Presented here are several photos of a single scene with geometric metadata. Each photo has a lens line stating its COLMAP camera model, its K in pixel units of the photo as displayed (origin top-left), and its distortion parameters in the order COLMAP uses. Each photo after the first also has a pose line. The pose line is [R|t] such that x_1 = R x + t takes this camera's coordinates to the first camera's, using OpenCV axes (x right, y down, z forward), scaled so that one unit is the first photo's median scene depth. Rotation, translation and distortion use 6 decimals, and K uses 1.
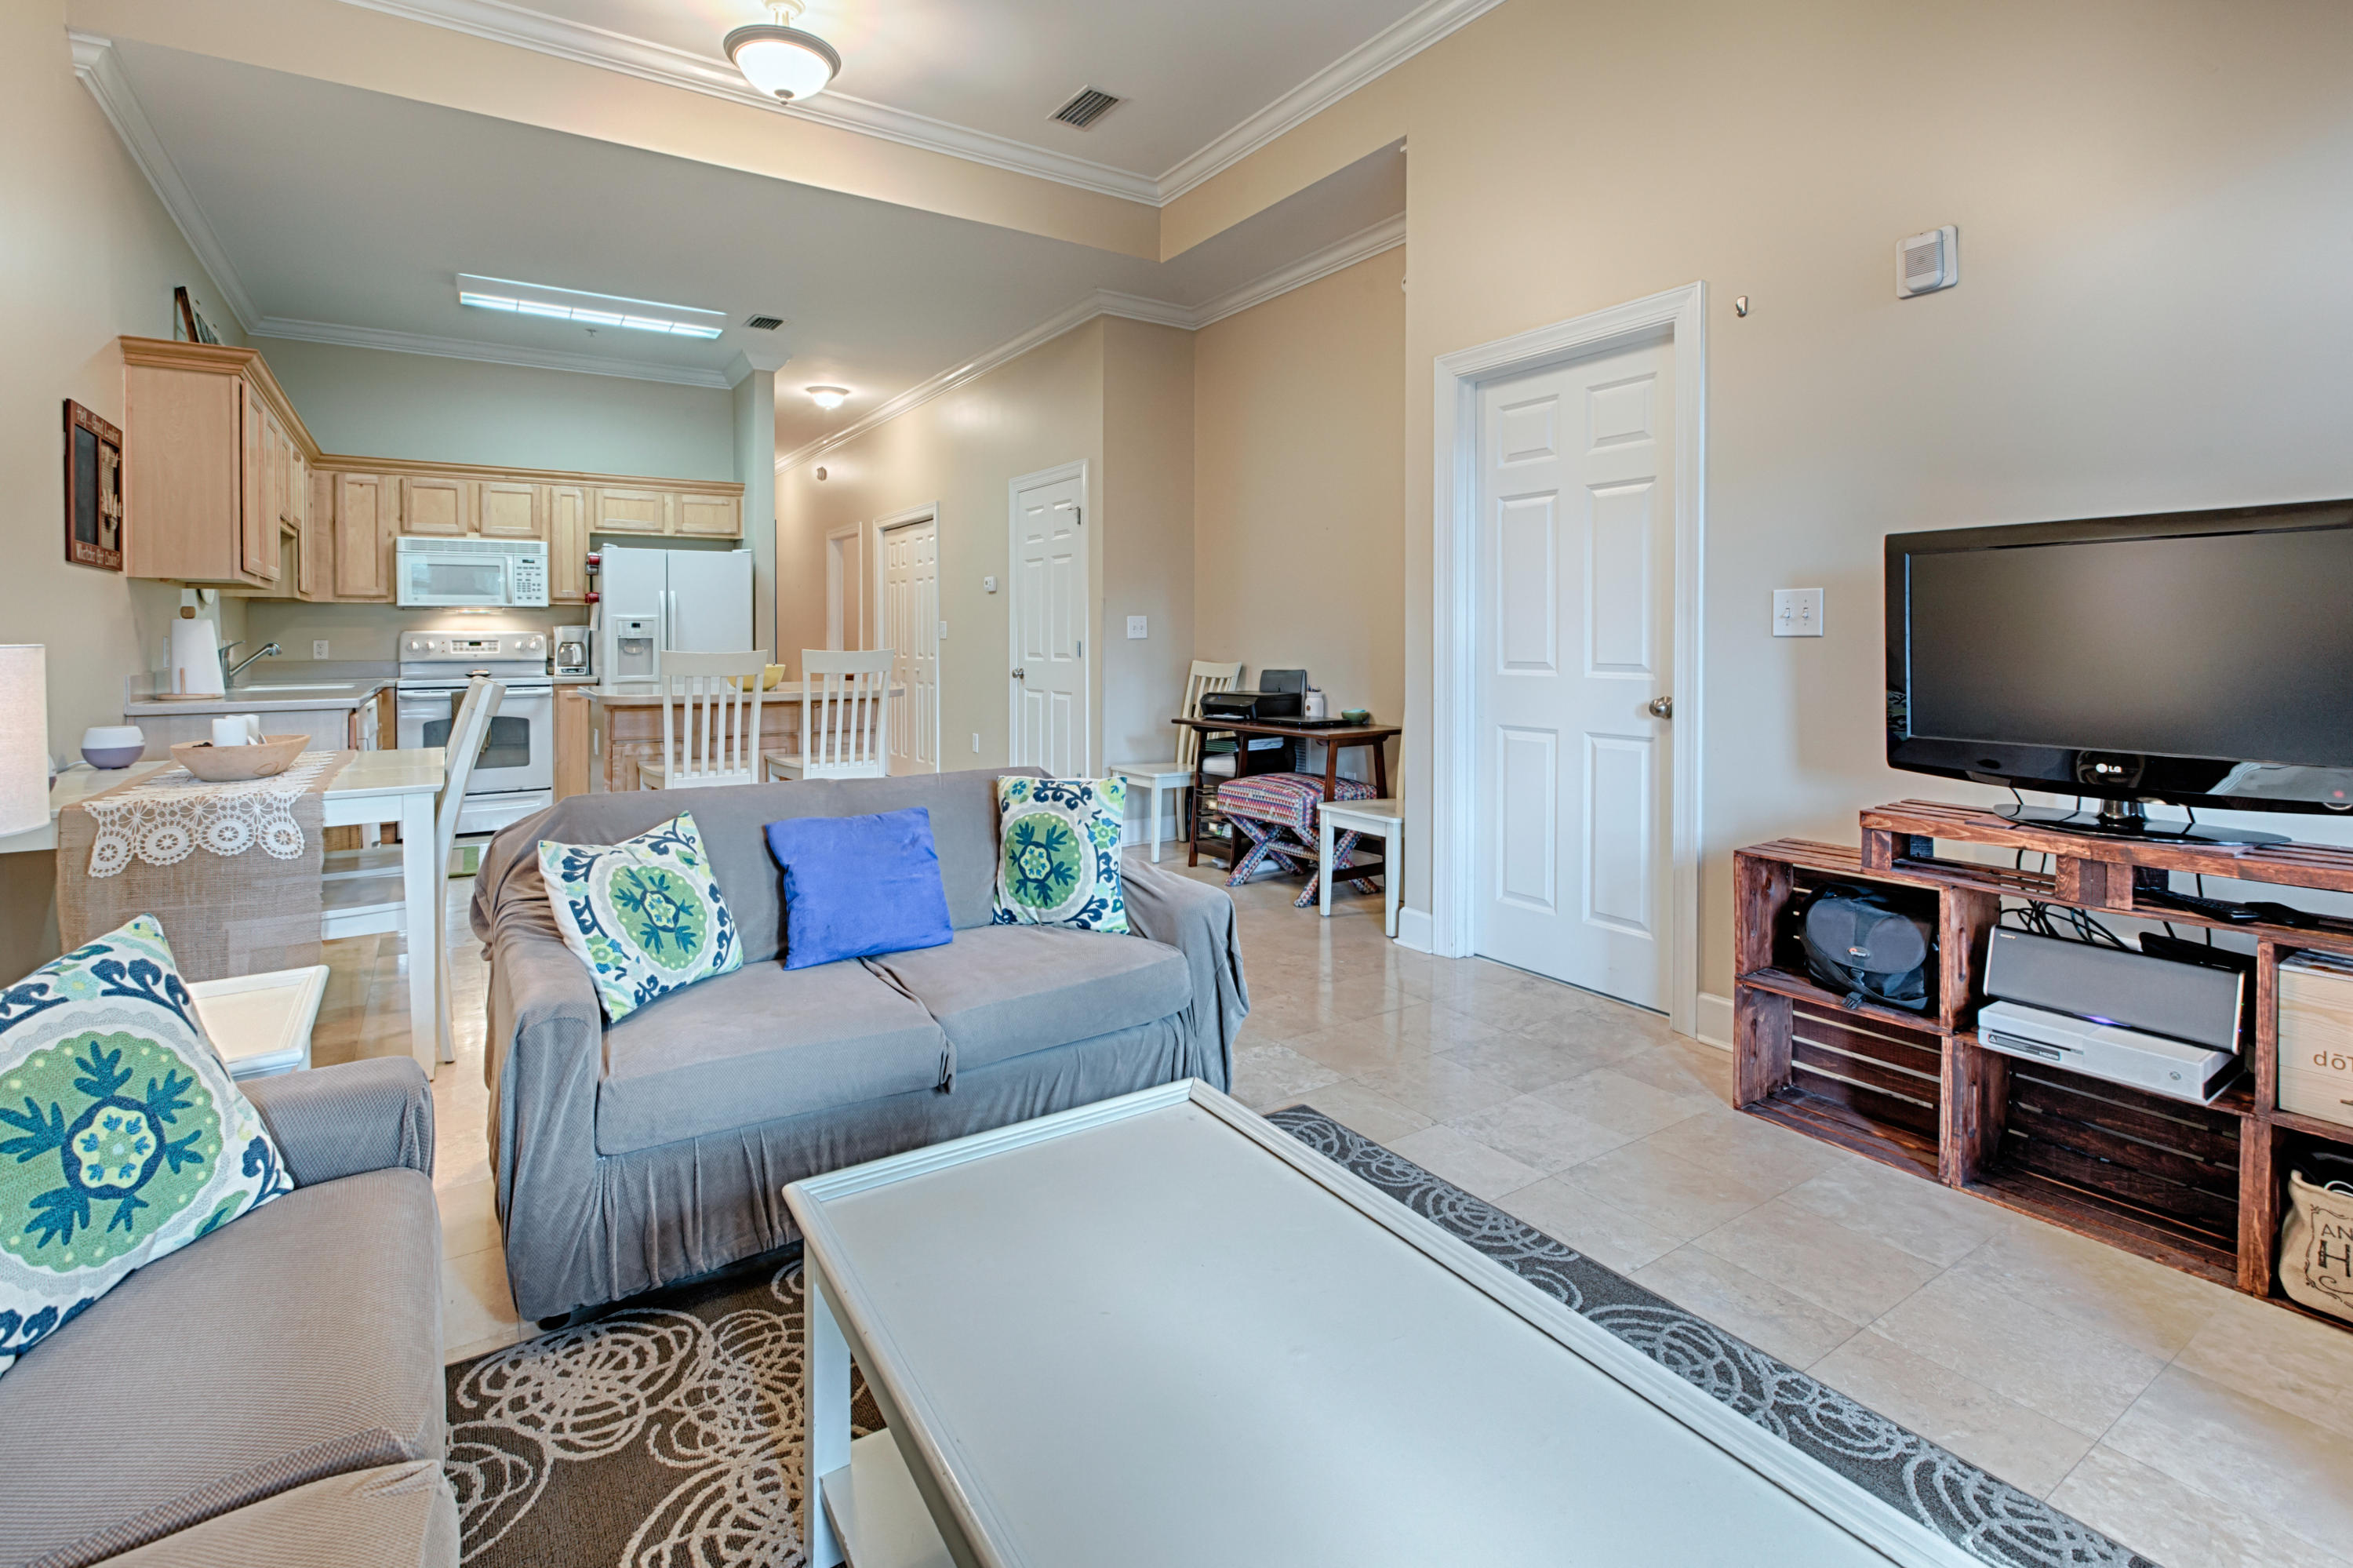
lens RADIAL K [[1115.0, 0, 1165.8], [0, 1115.0, 638.2], [0, 0, 1]] dist [0.015432, -0.000325]
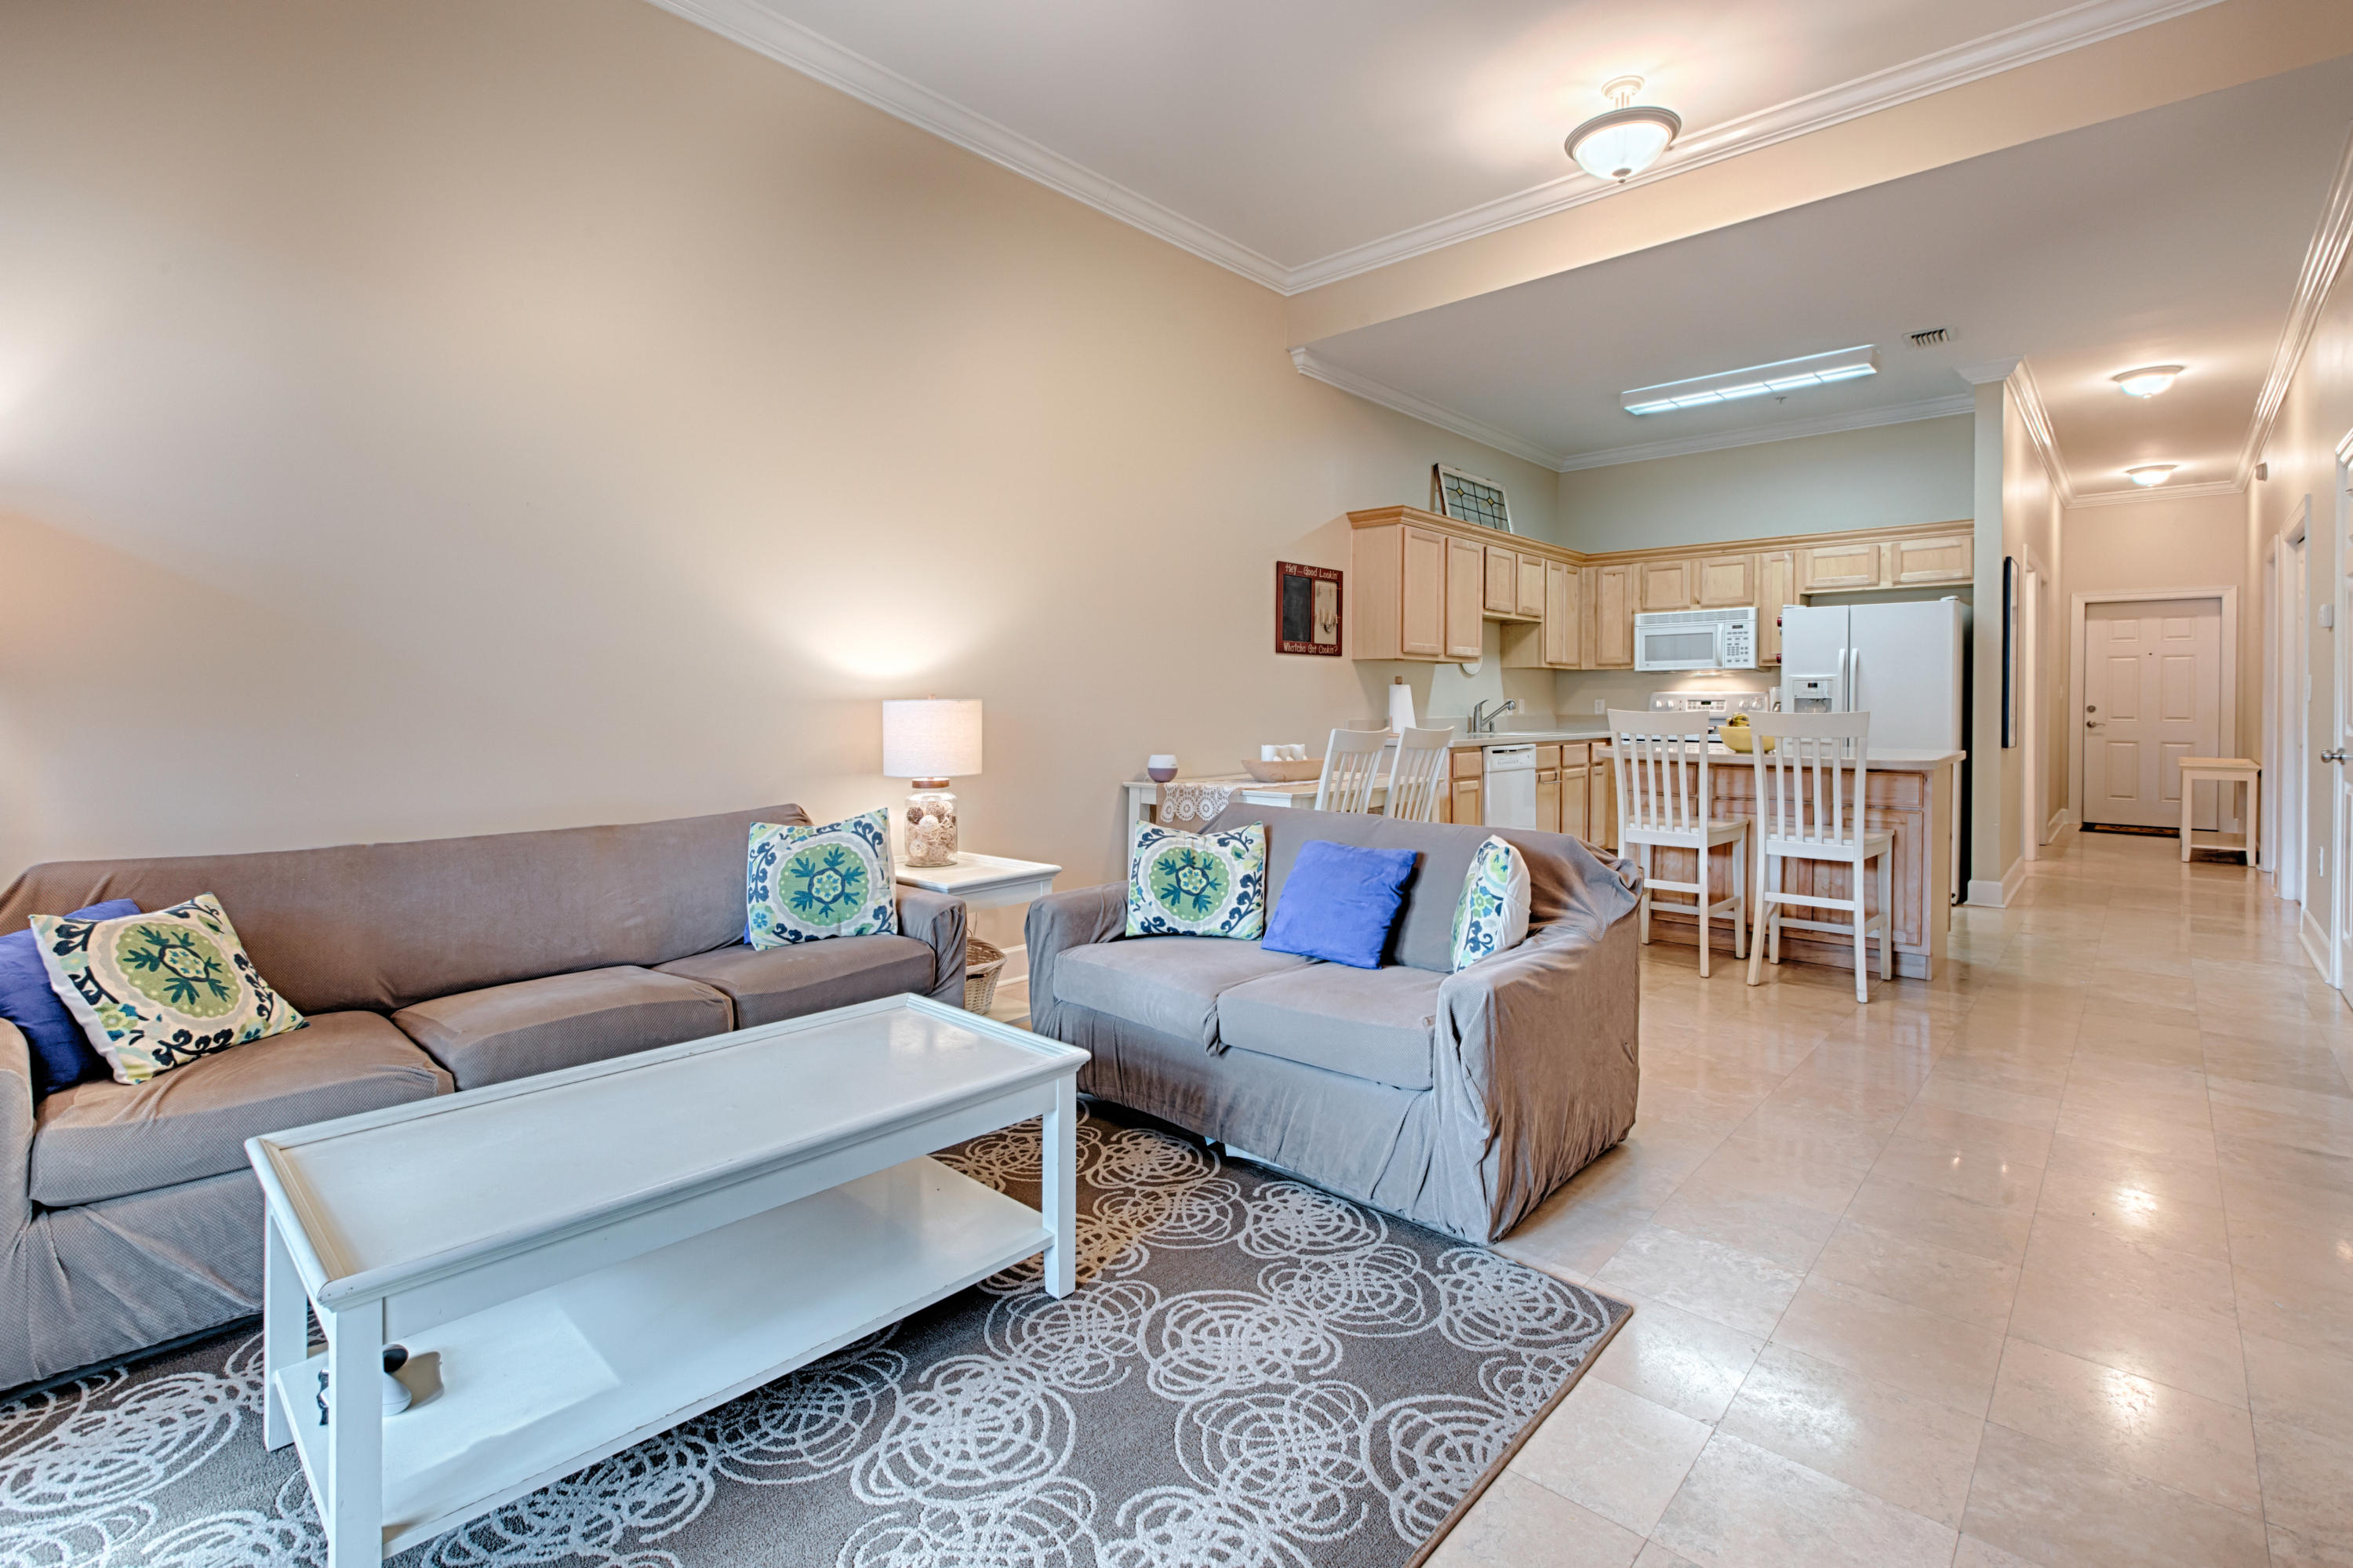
lens RADIAL K [[1068.2, 0, 1135.7], [0, 1068.2, 718.5], [0, 0, 1]] dist [-0.012833, 0.000783]
pose [[0.230221, 0.020600, -0.972920, 0.329125], [-0.003699, 0.999787, 0.020293, 0.001110], [0.973131, -0.001073, 0.230248, 0.223495]]
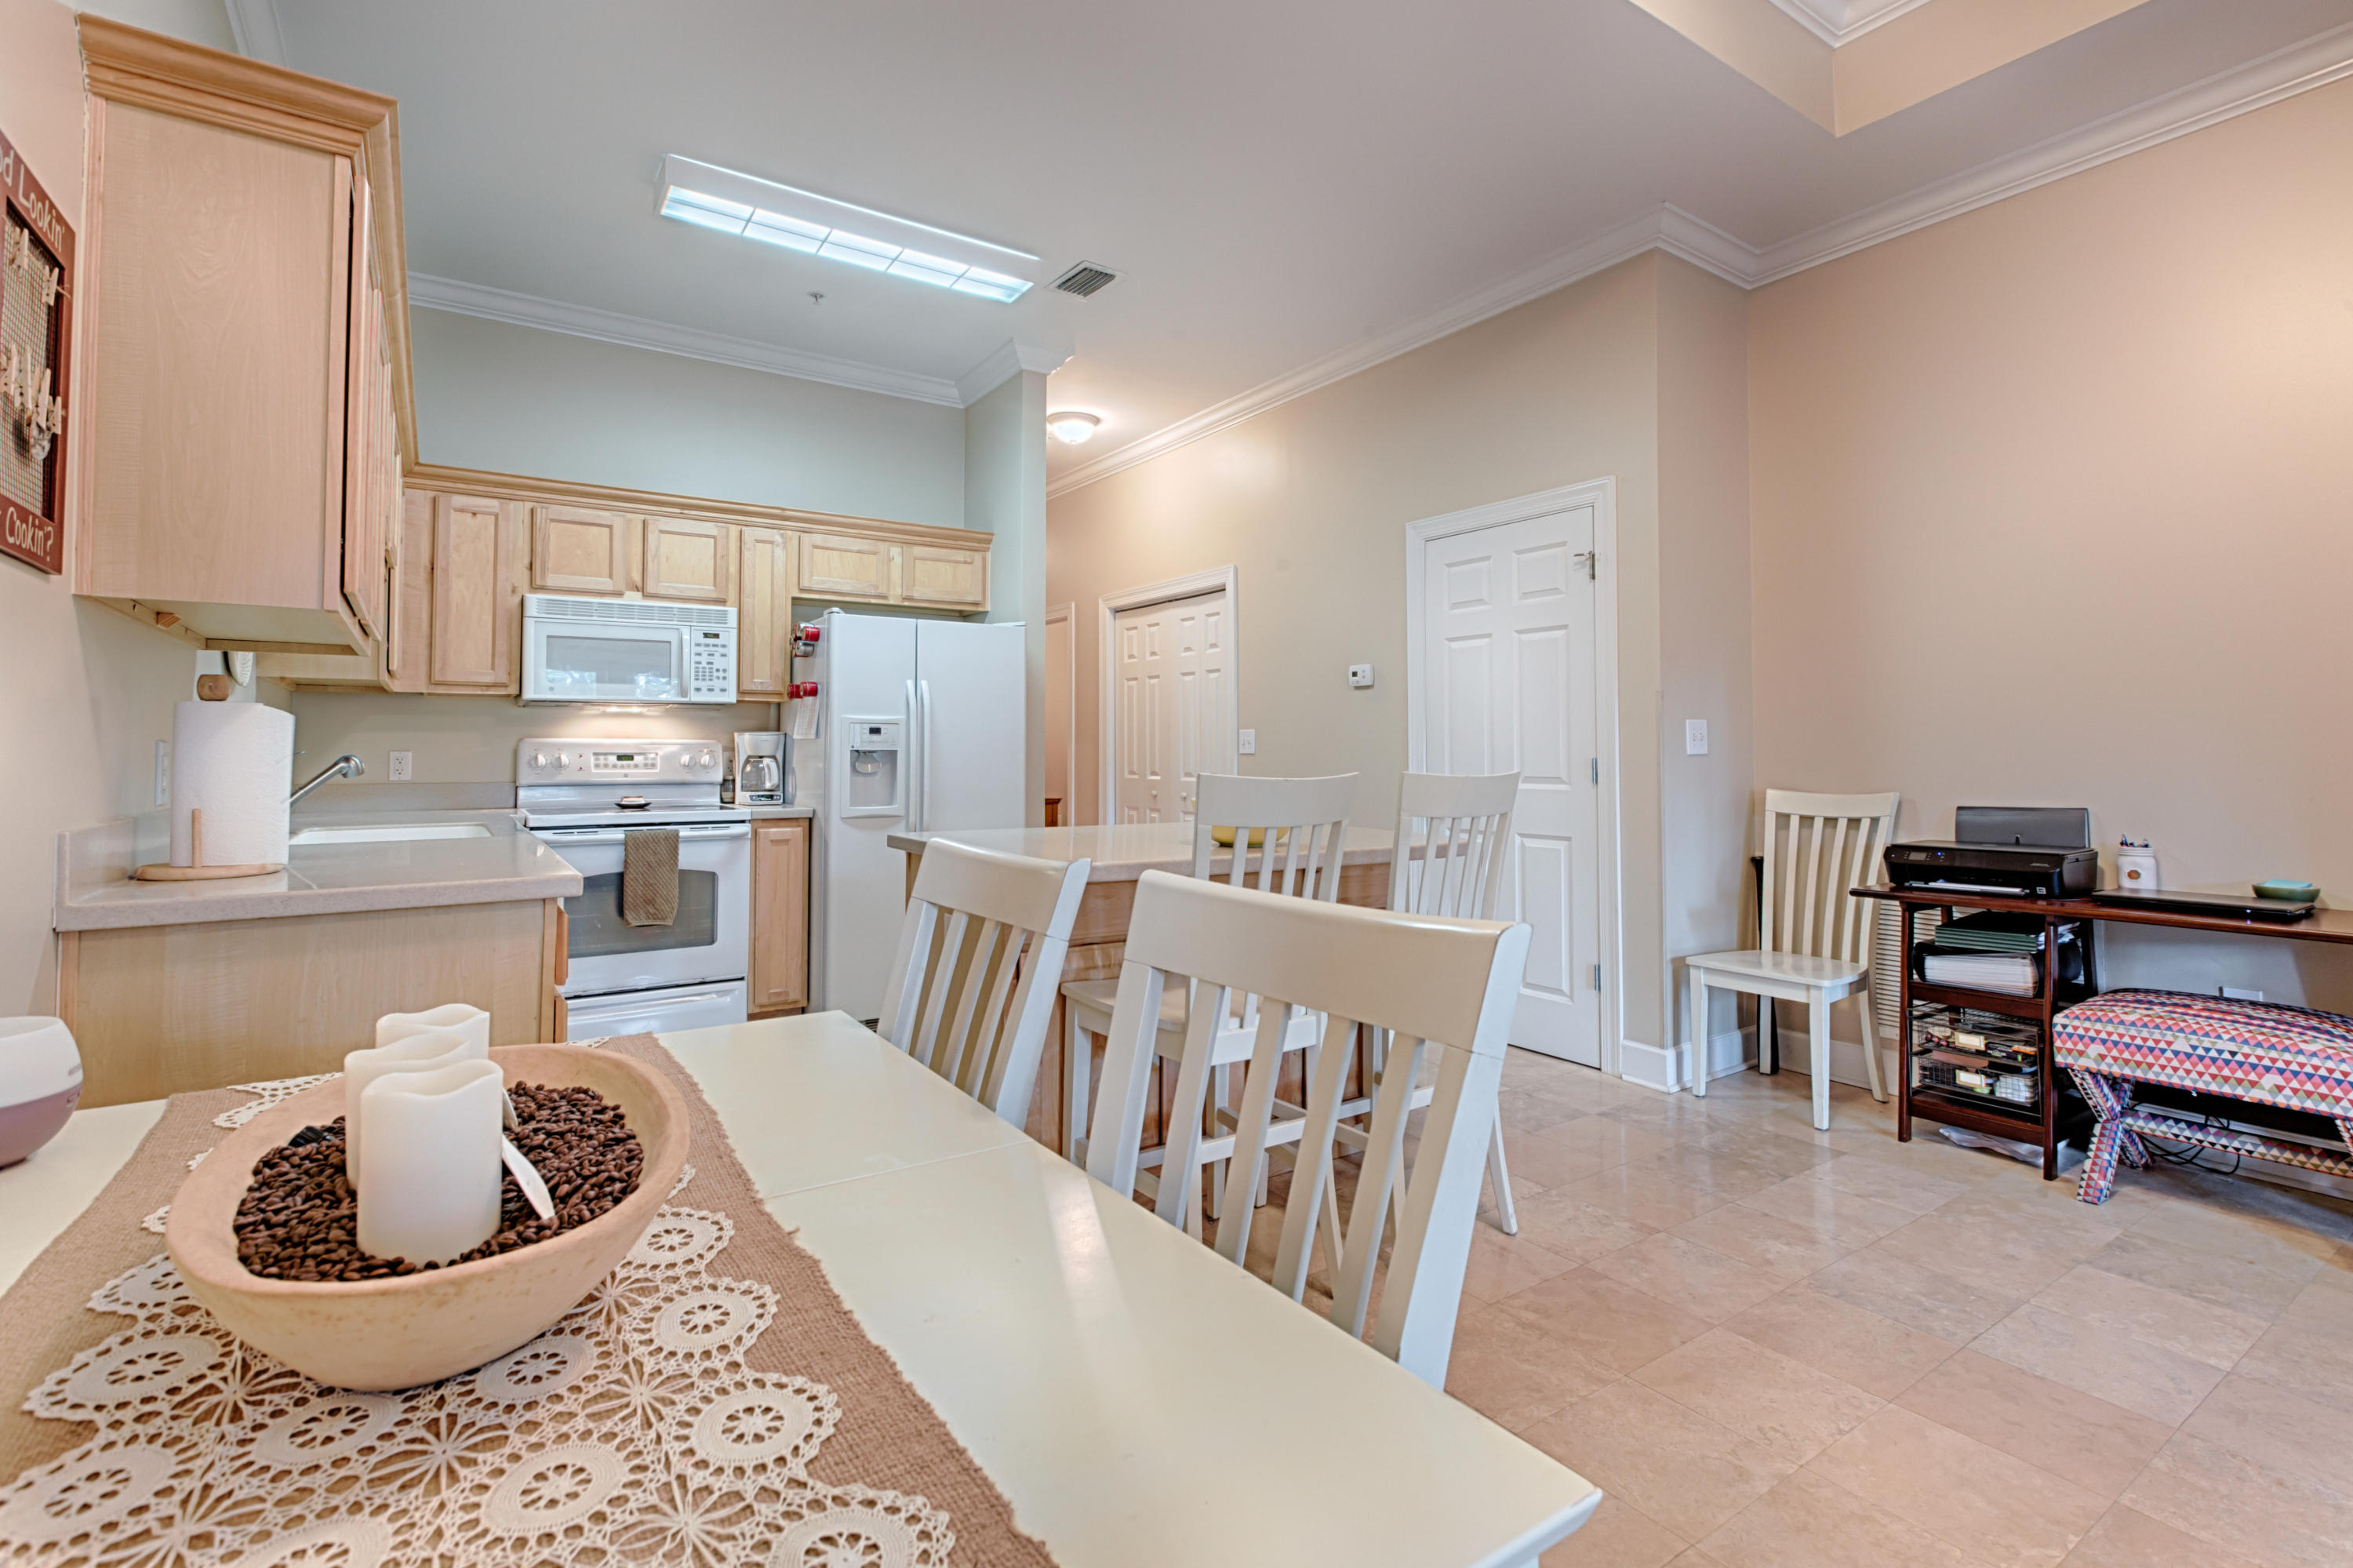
lens RADIAL K [[1087.2, 0, 1179.7], [0, 1087.2, 716.3], [0, 0, 1]] dist [0.001330, 0.000490]
pose [[0.999665, 0.005107, 0.025369, -0.338352], [-0.004252, 0.999425, -0.033631, 0.000671], [-0.025526, 0.033511, 0.999112, 0.380848]]
